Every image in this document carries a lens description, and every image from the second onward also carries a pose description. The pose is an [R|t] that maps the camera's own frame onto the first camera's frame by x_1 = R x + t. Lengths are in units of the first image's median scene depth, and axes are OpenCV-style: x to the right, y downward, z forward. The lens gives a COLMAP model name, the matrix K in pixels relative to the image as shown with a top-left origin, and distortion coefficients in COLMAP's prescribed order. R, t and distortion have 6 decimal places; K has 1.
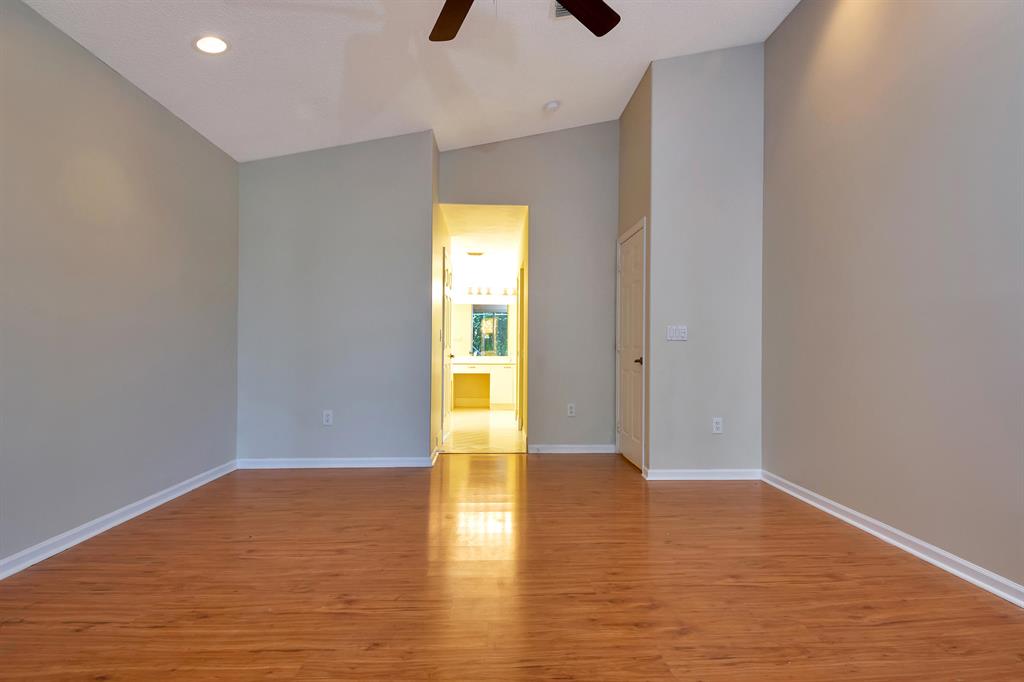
lens RADIAL K [[536.0, 0, 515.1], [0, 536.0, 331.5], [0, 0, 1]] dist [0.032129, -0.041777]
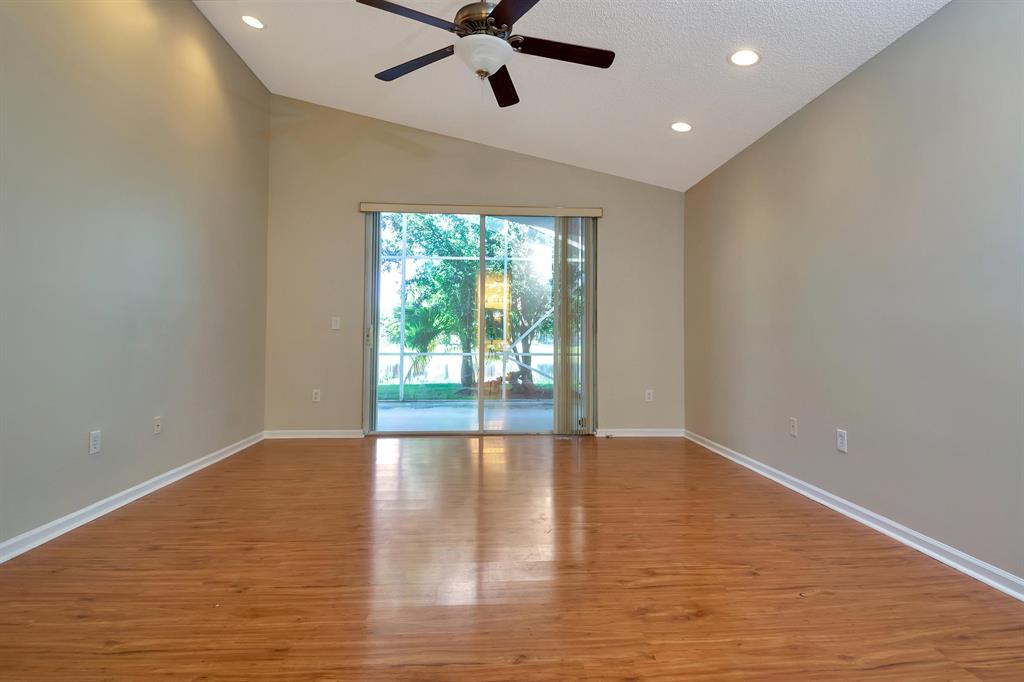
lens RADIAL K [[536.0, 0, 515.1], [0, 536.0, 331.5], [0, 0, 1]] dist [0.032129, -0.041777]
pose [[-0.999808, -0.013597, -0.014137, -0.096634], [-0.012976, 0.998986, -0.043101, 0.066001], [0.014709, -0.042909, -0.998971, 2.066362]]
